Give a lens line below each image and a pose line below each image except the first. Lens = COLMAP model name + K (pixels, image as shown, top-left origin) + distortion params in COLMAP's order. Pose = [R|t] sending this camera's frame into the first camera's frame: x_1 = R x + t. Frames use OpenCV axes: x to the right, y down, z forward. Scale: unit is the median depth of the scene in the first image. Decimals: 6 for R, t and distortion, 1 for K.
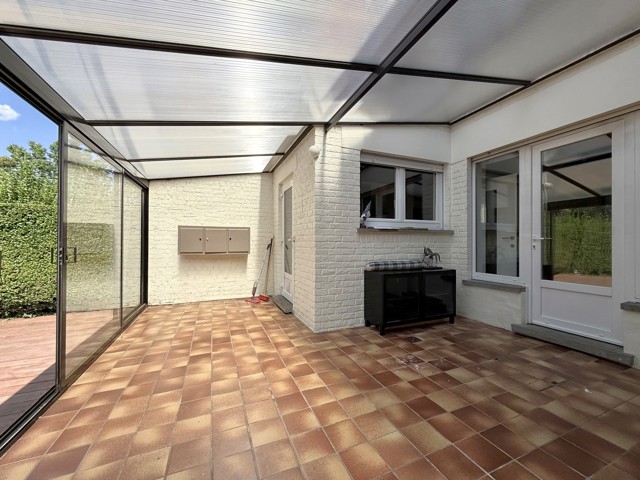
lens RADIAL K [[258.9, 0, 319.9], [0, 258.9, 239.9], [0, 0, 1]] dist [0.000062, -0.000140]
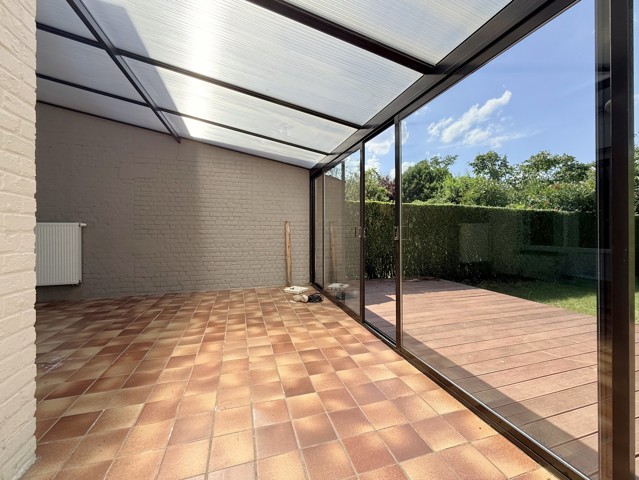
lens RADIAL K [[263.3, 0, 321.2], [0, 263.3, 233.1], [0, 0, 1]] dist [-0.000062, -0.000092]
pose [[-0.995683, -0.001109, 0.092808, -0.681414], [-0.000415, 0.999972, 0.007503, 0.042602], [-0.092814, 0.007433, -0.995656, 1.961766]]
